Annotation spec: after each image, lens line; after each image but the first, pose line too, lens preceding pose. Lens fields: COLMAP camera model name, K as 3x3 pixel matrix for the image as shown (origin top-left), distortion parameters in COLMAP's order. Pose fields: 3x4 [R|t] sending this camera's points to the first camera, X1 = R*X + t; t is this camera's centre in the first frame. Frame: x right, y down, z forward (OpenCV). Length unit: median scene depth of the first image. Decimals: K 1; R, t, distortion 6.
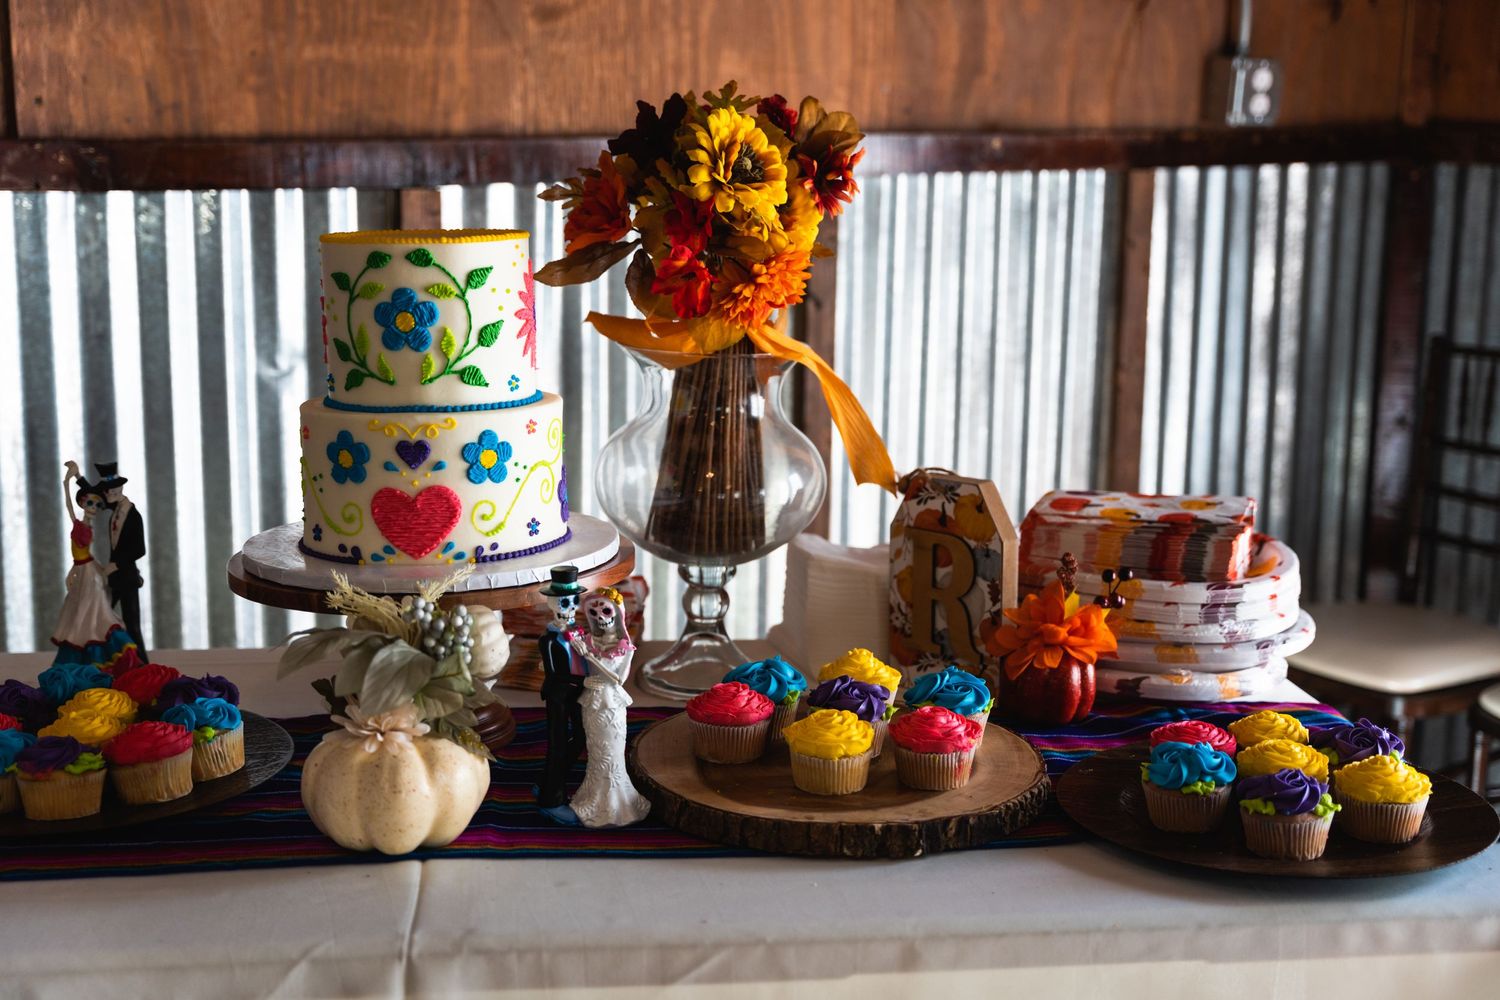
lens RADIAL K [[1965.8, 0, 750.0], [0, 1965.8, 500.0], [0, 0, 1]] dist [-0.009677, -0.015289]
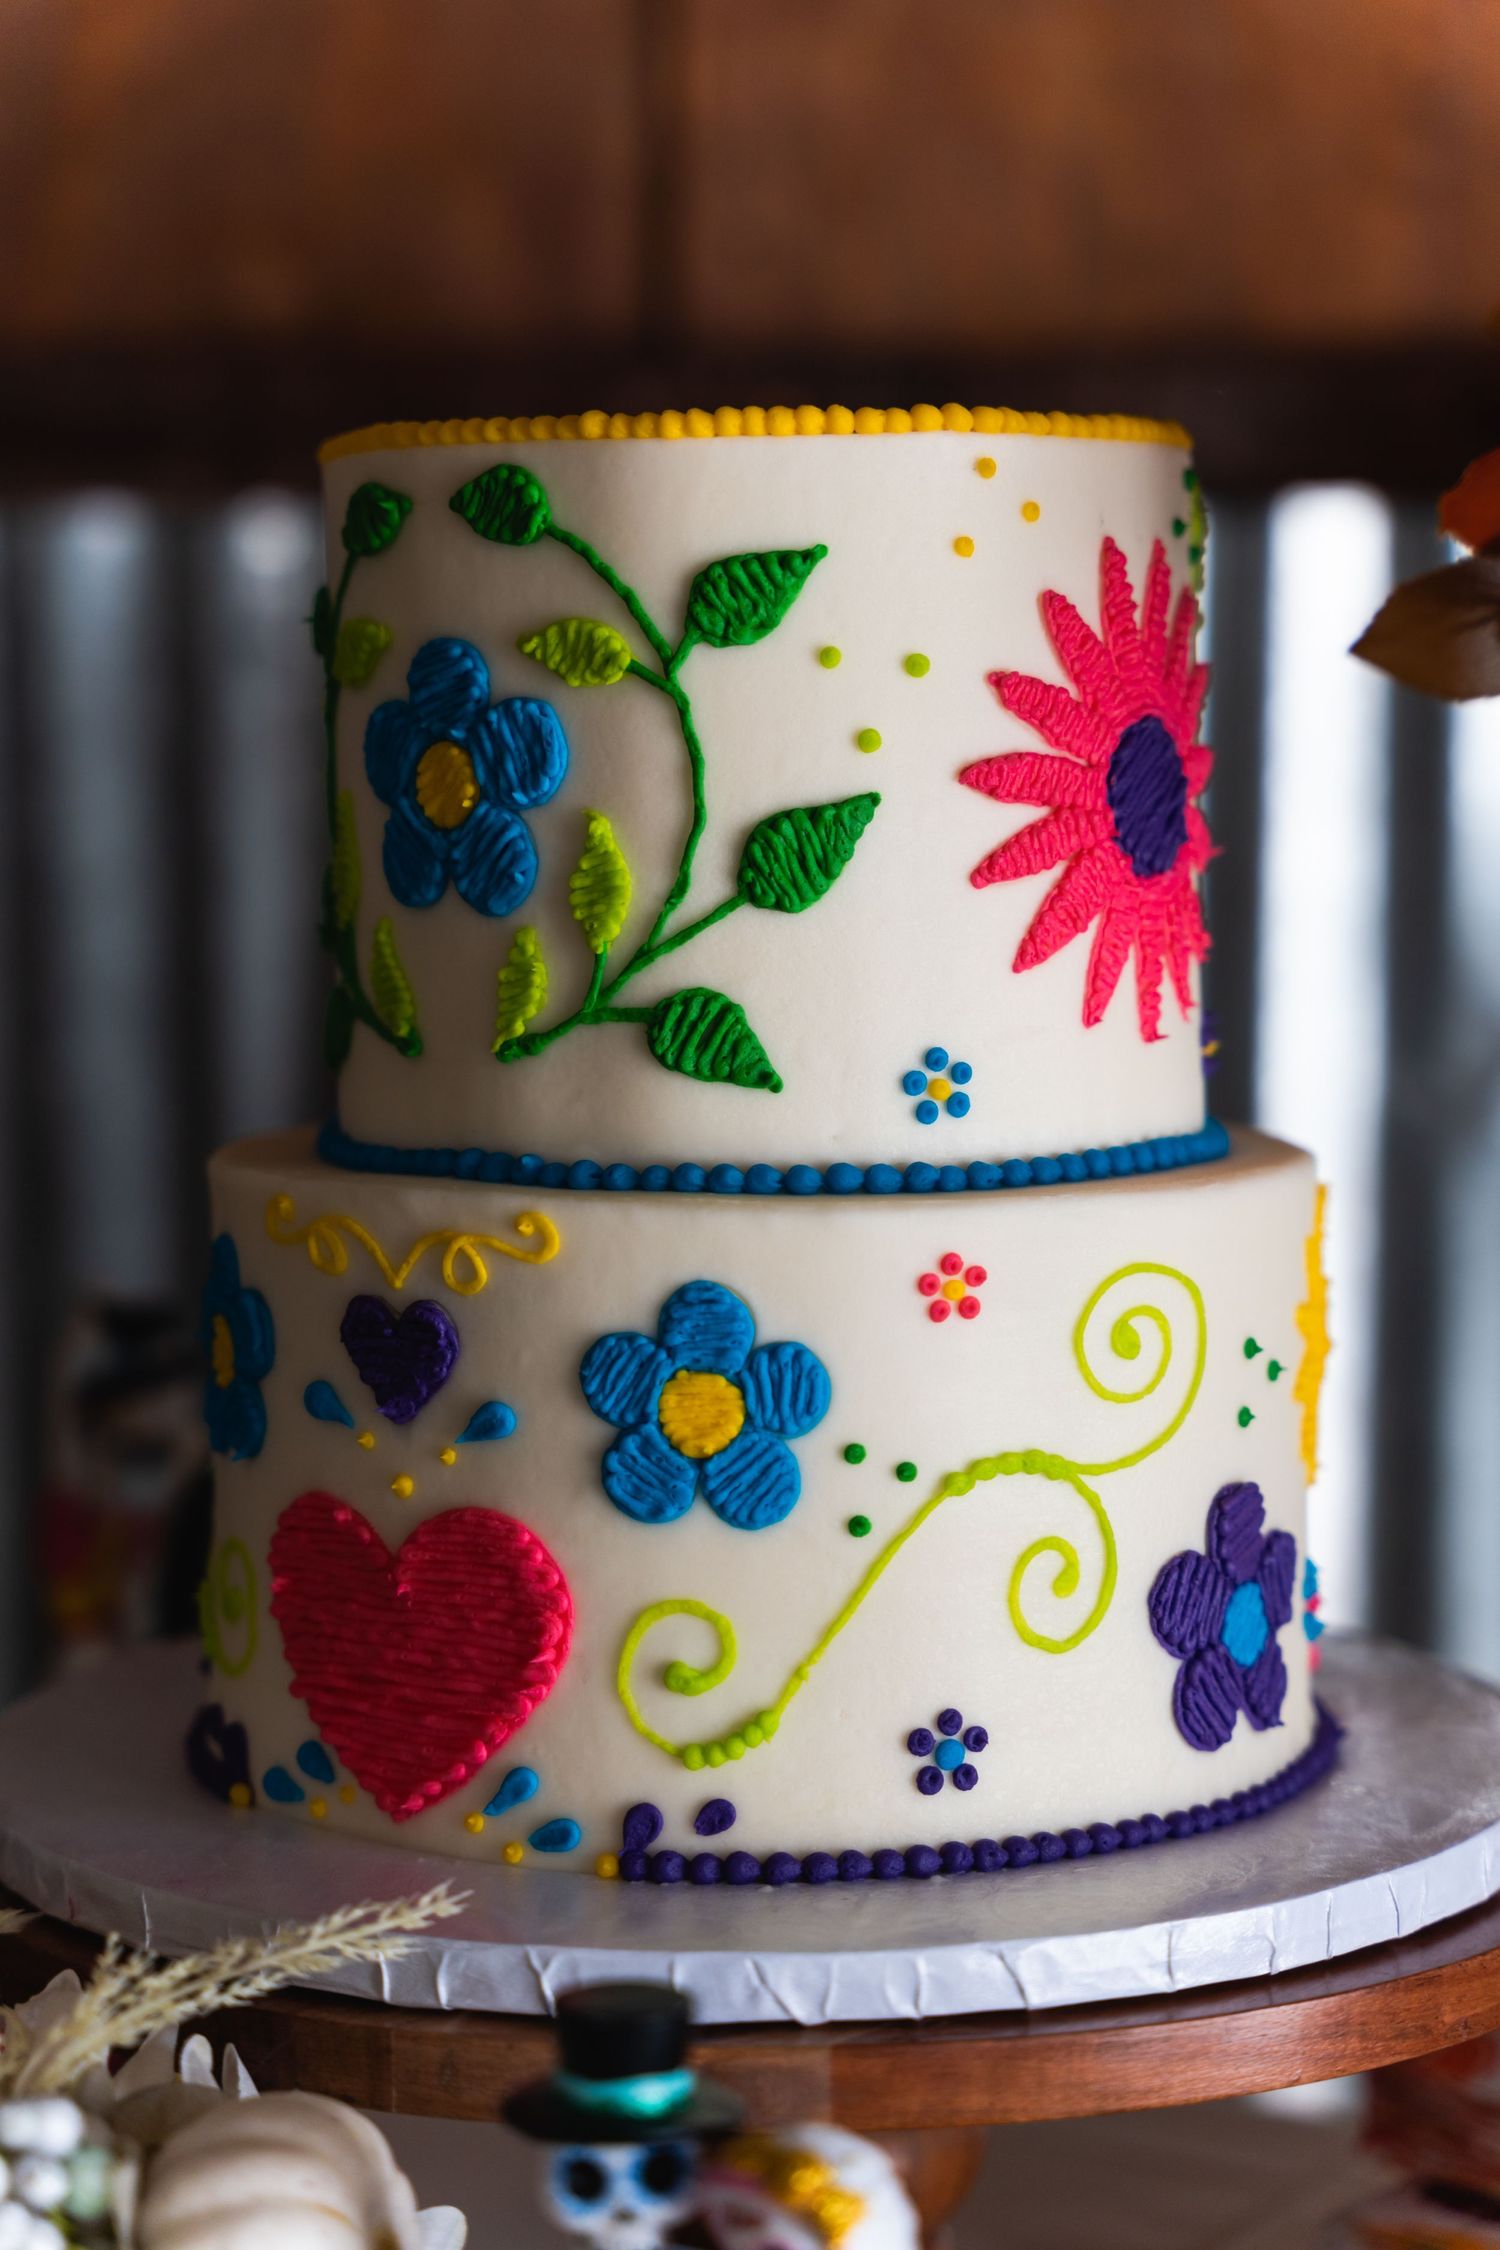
lens RADIAL K [[4356.5, 0, 750.0], [0, 4356.5, 1125.0], [0, 0, 1]] dist [0.052310, 0.065162]
pose [[0.773372, 0.061031, -0.631008, 0.177304], [-0.109599, 0.993239, -0.038260, -0.035224], [0.624407, 0.098747, 0.774832, 0.628545]]
